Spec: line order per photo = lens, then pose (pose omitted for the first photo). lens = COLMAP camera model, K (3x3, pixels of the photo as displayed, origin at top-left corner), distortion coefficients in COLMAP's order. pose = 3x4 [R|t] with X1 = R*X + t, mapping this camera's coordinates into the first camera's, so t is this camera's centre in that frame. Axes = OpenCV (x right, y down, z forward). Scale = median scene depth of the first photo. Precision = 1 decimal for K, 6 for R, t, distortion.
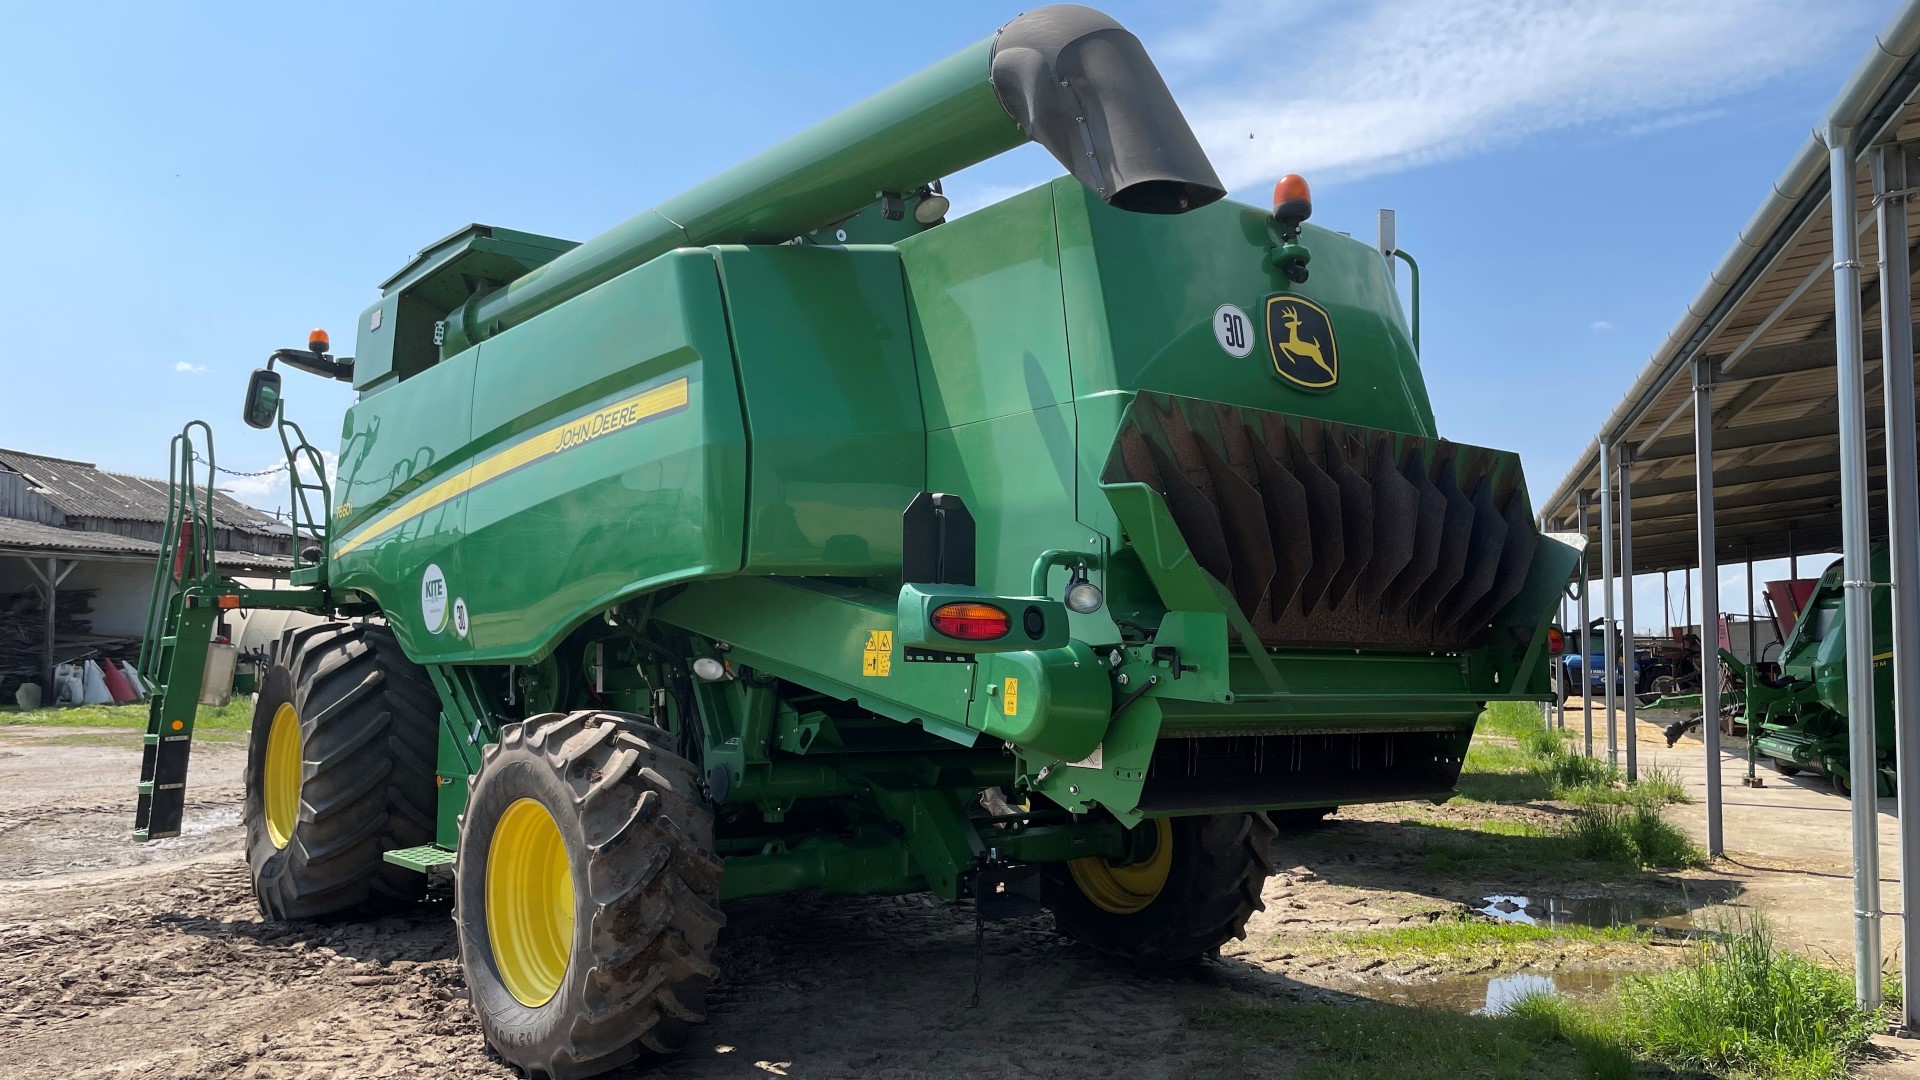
lens RADIAL K [[1468.0, 0, 962.2], [0, 1468.0, 545.8], [0, 0, 1]] dist [0.075543, -0.110362]
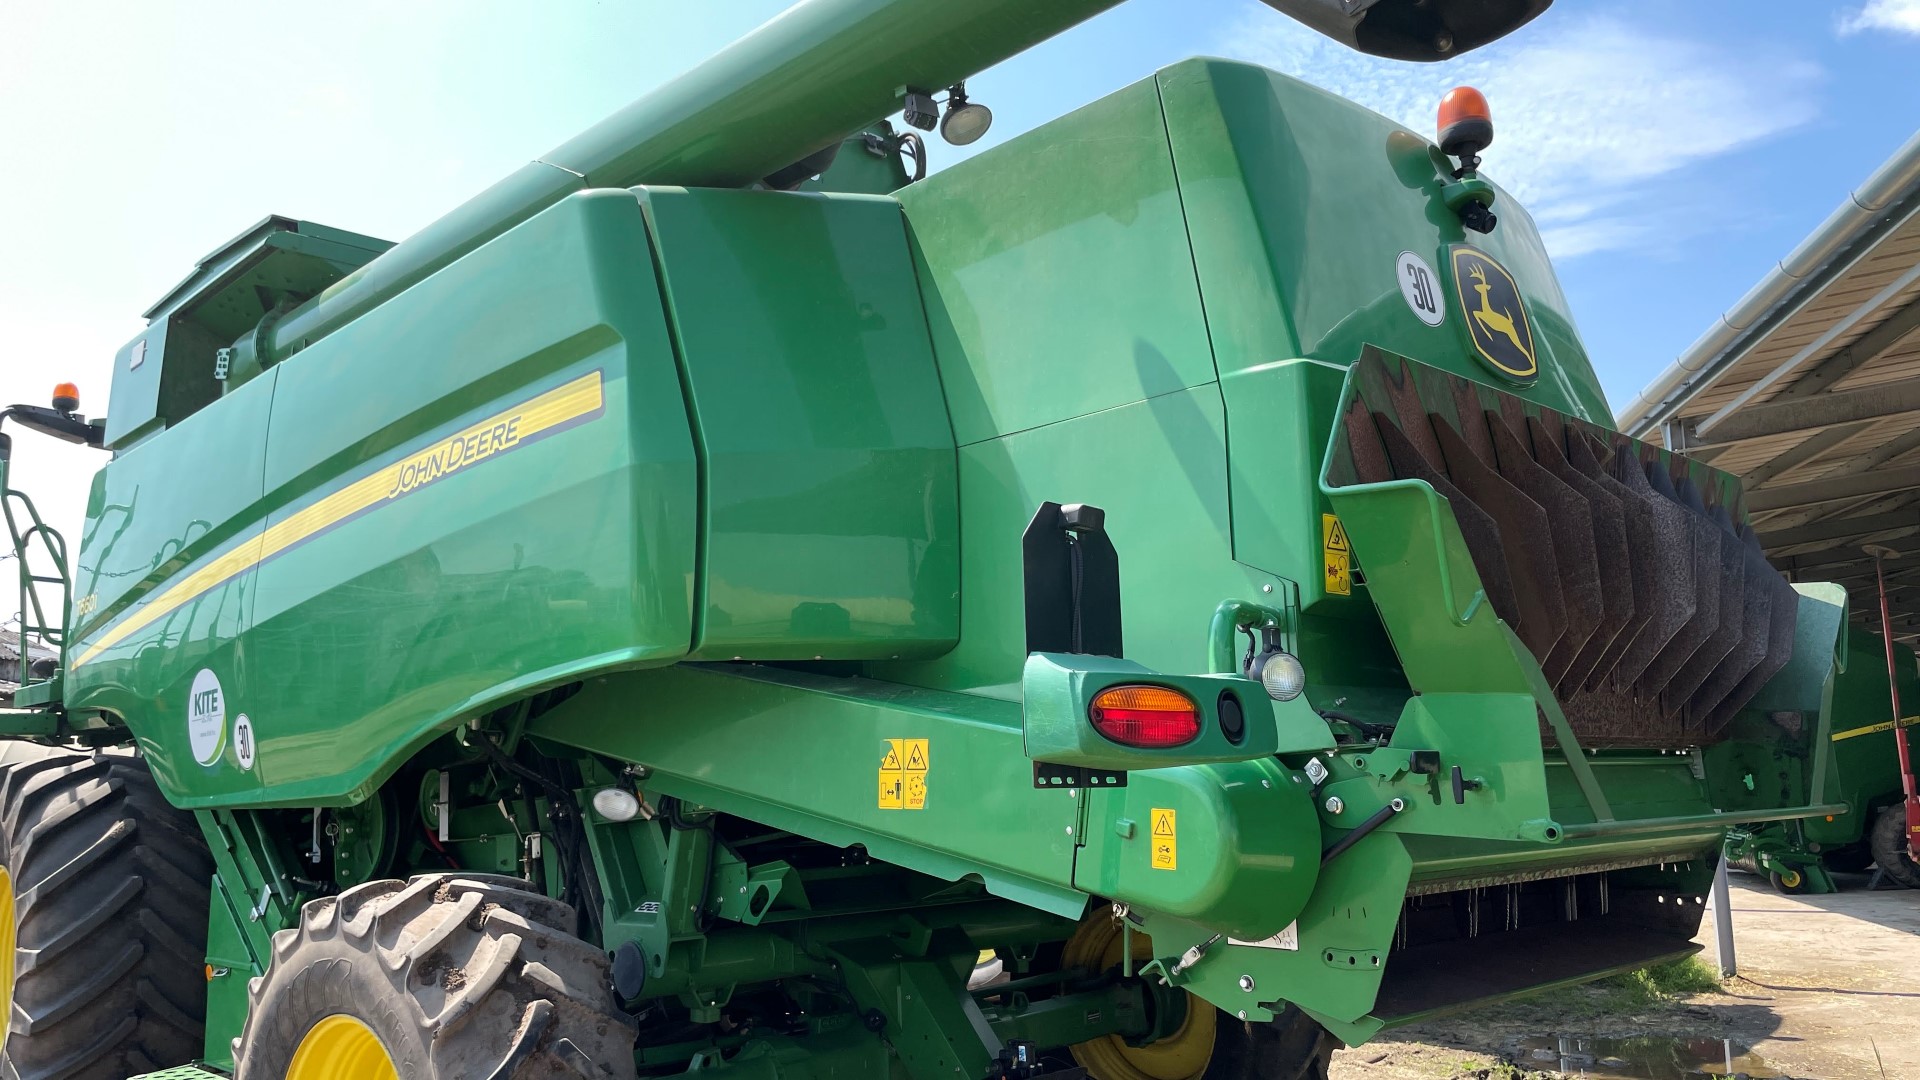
lens RADIAL K [[1468.0, 0, 959.8], [0, 1468.0, 536.3], [0, 0, 1]] dist [0.075543, -0.110362]
pose [[0.992997, -0.011837, 0.117542, -0.094505], [0.021485, 0.996470, -0.081157, 0.018038], [-0.116166, 0.083114, 0.989746, 0.289653]]
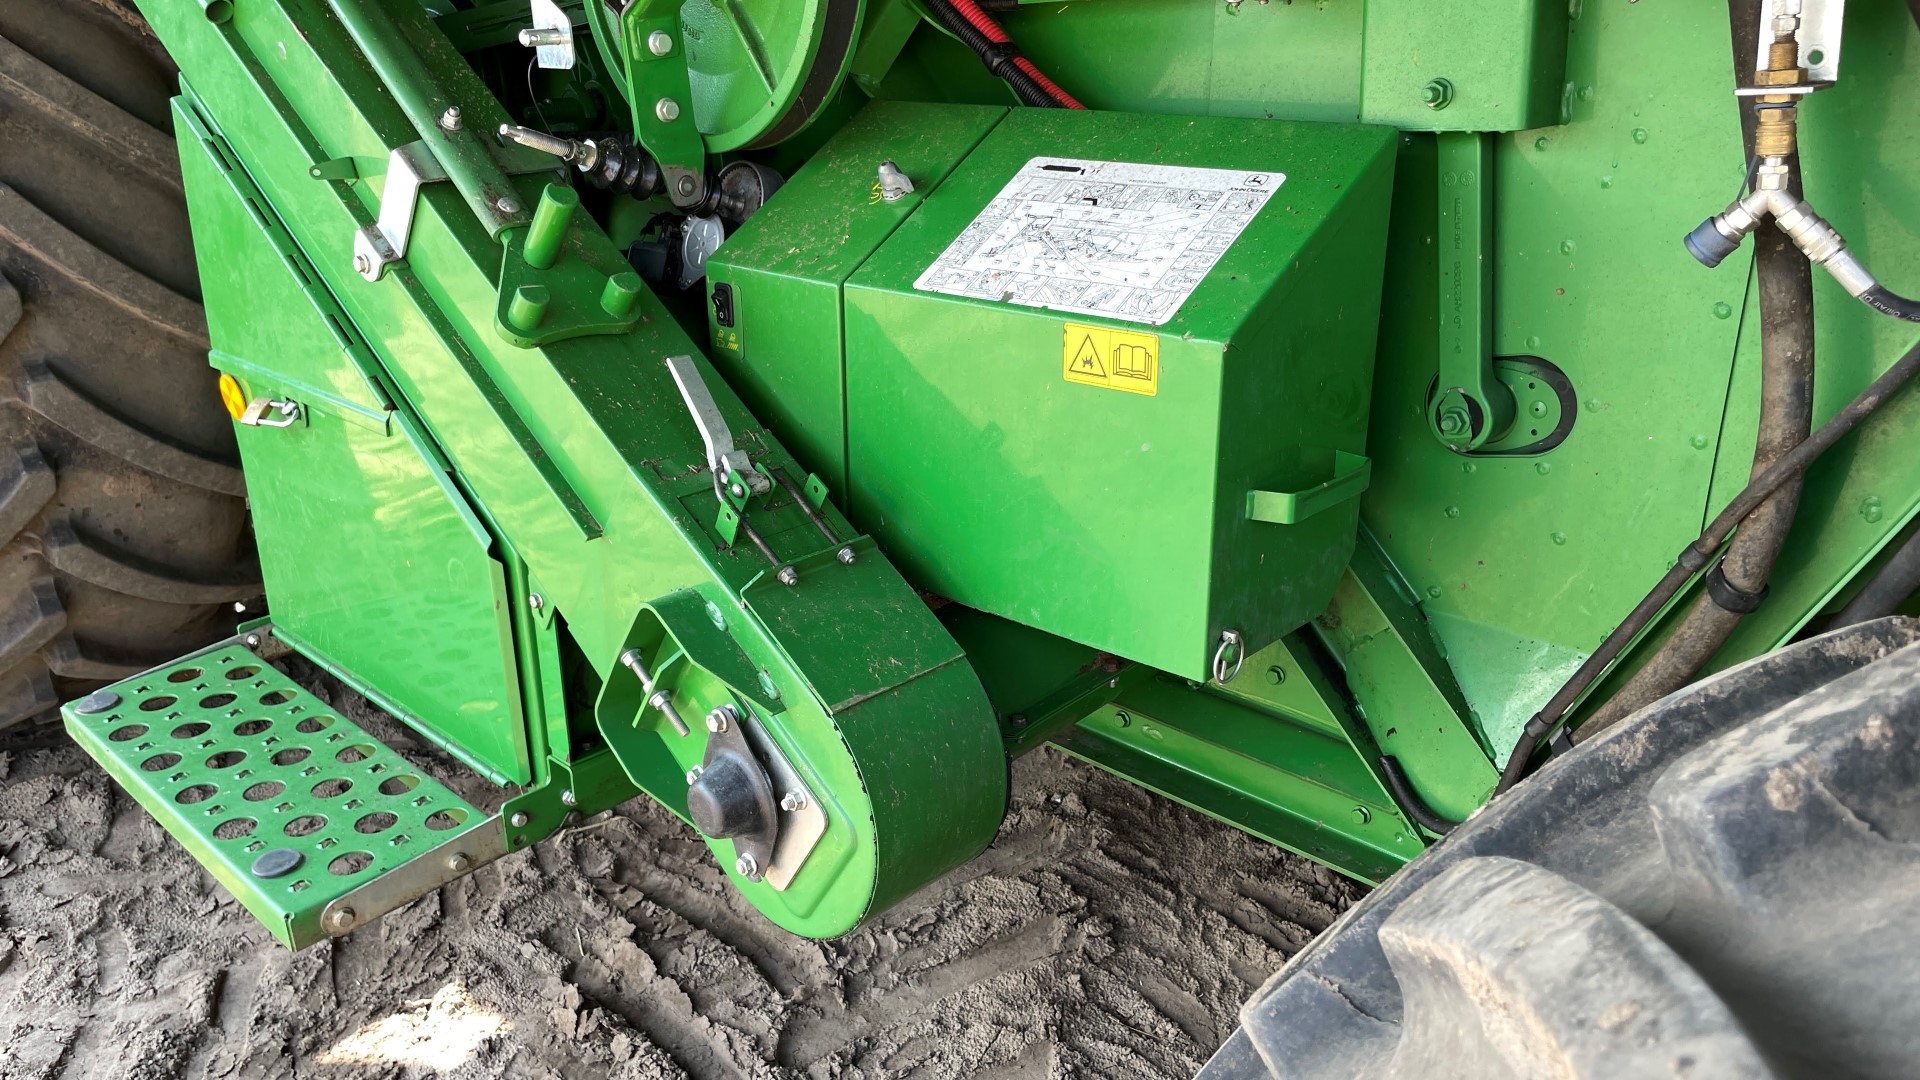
lens RADIAL K [[1468.0, 0, 935.0], [0, 1468.0, 540.2], [0, 0, 1]] dist [0.075543, -0.110362]
pose [[0.990489, -0.059317, 0.124148, -0.354686], [-0.000187, 0.901716, 0.432328, 0.099226], [-0.137591, -0.428239, 0.893129, 0.991896]]
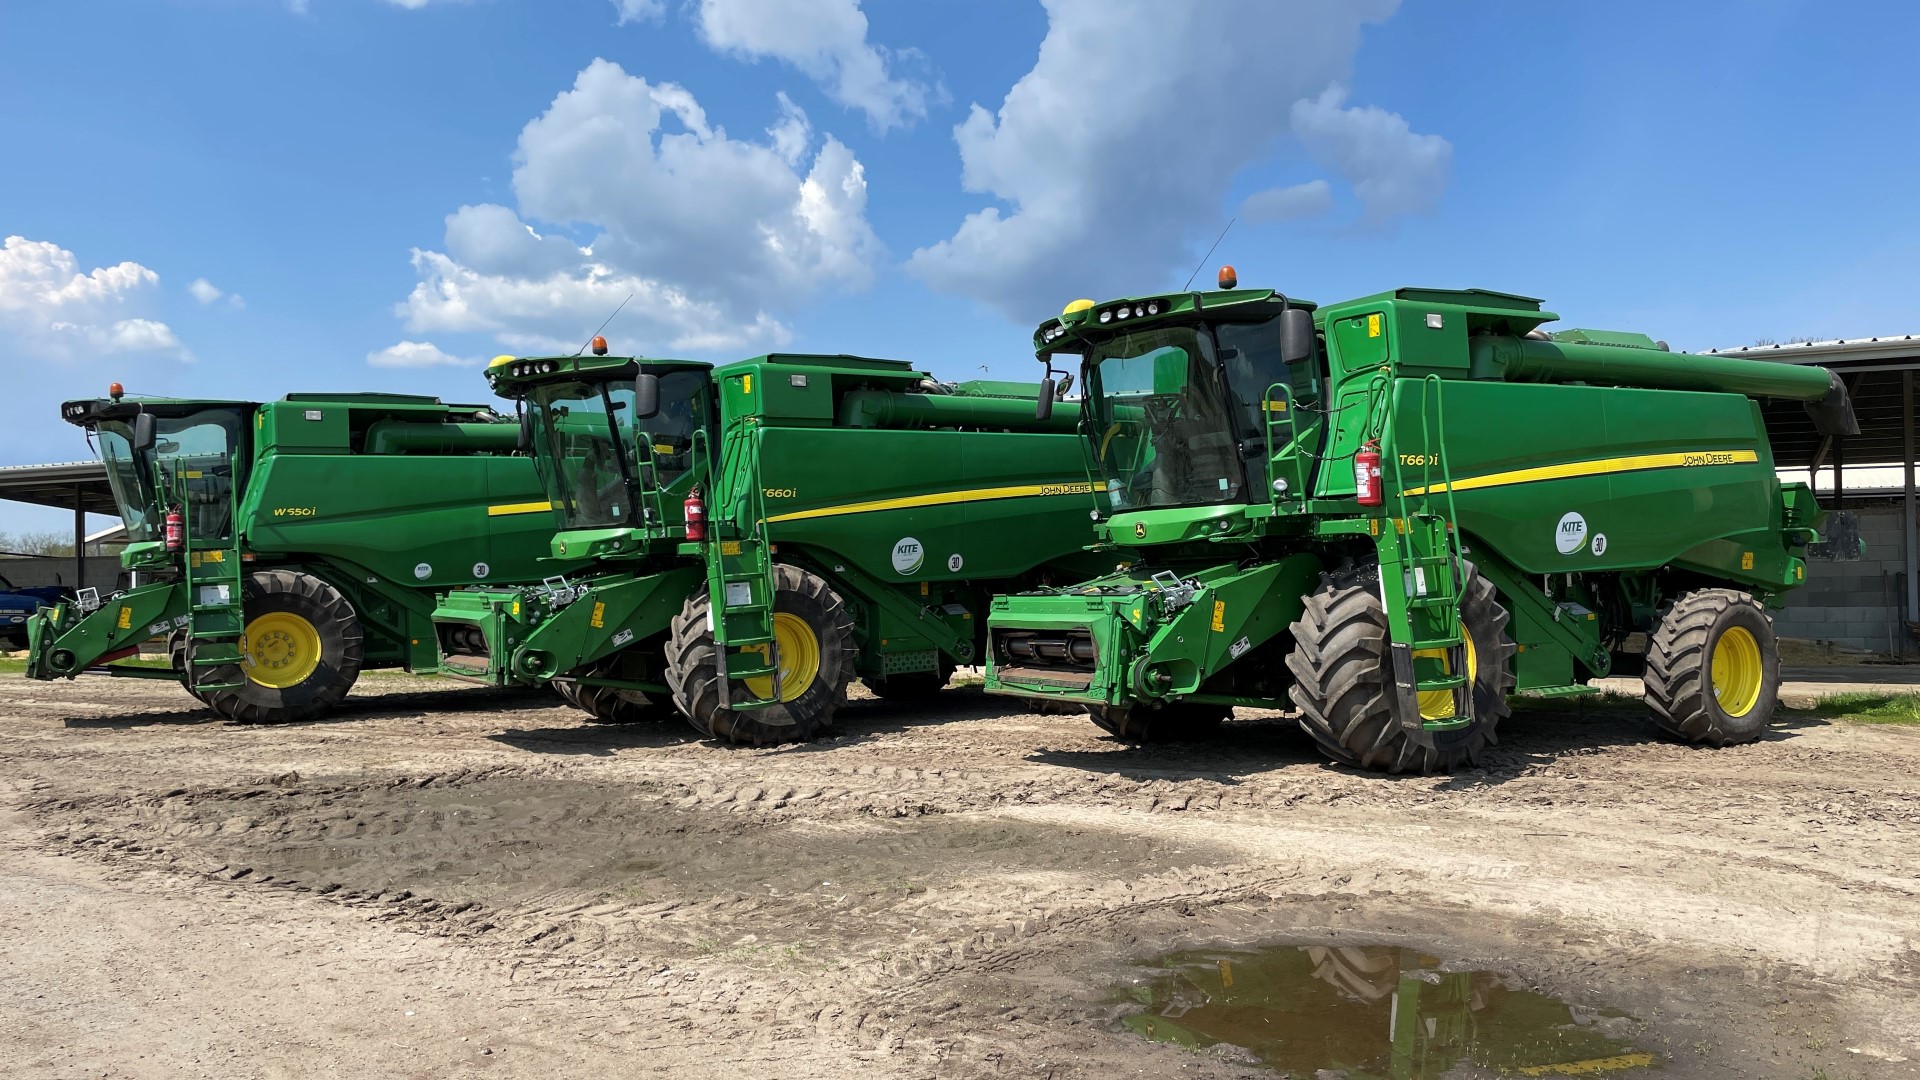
lens RADIAL K [[1468.0, 0, 934.6], [0, 1468.0, 537.1], [0, 0, 1]] dist [0.075543, -0.110362]
pose [[0.141197, 0.016588, 0.989843, -2.607970], [-0.051156, 0.998646, -0.009438, 0.114836], [-0.988659, -0.049304, 0.141854, 1.826899]]
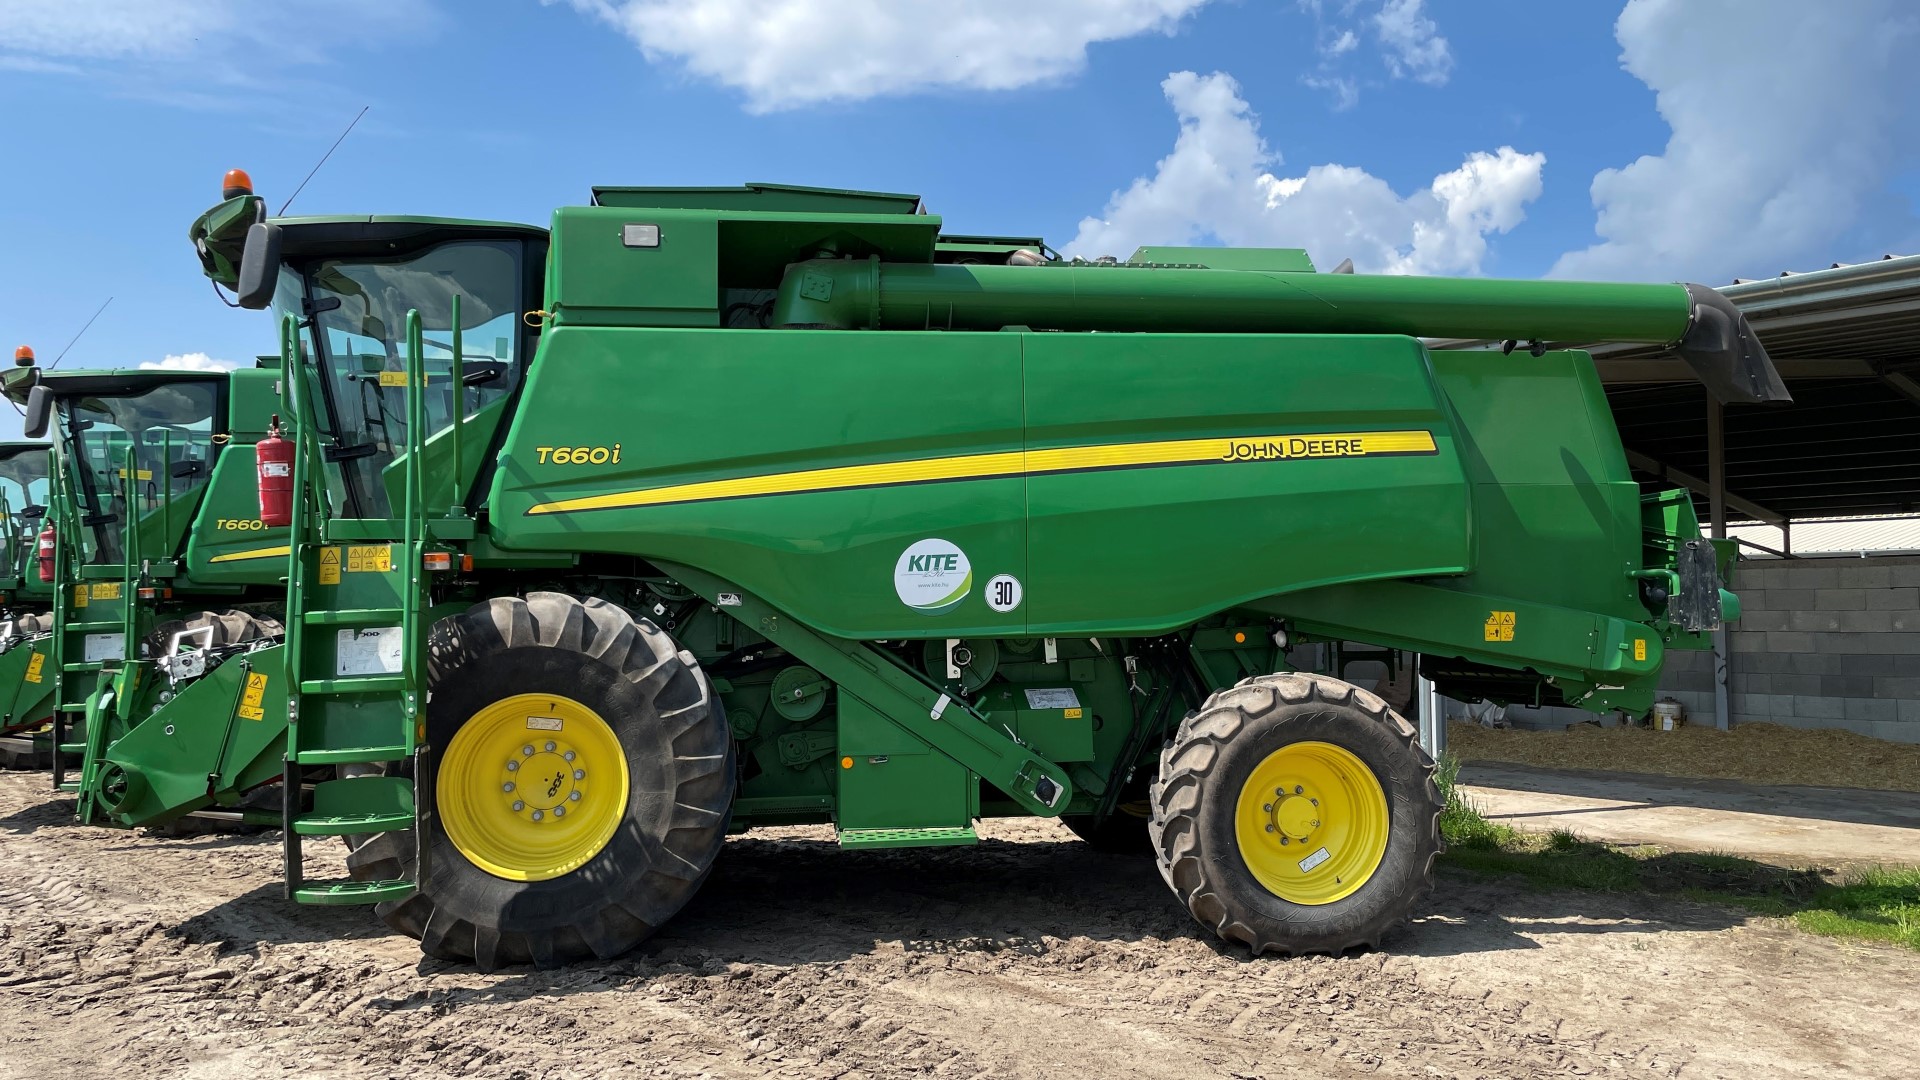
lens RADIAL K [[1468.0, 0, 958.7], [0, 1468.0, 525.7], [0, 0, 1]] dist [0.075543, -0.110362]
pose [[0.510695, 0.055158, 0.857991, -1.486132], [-0.057255, 0.997907, -0.030073, 0.040393], [-0.857854, -0.033766, 0.512784, 0.599196]]
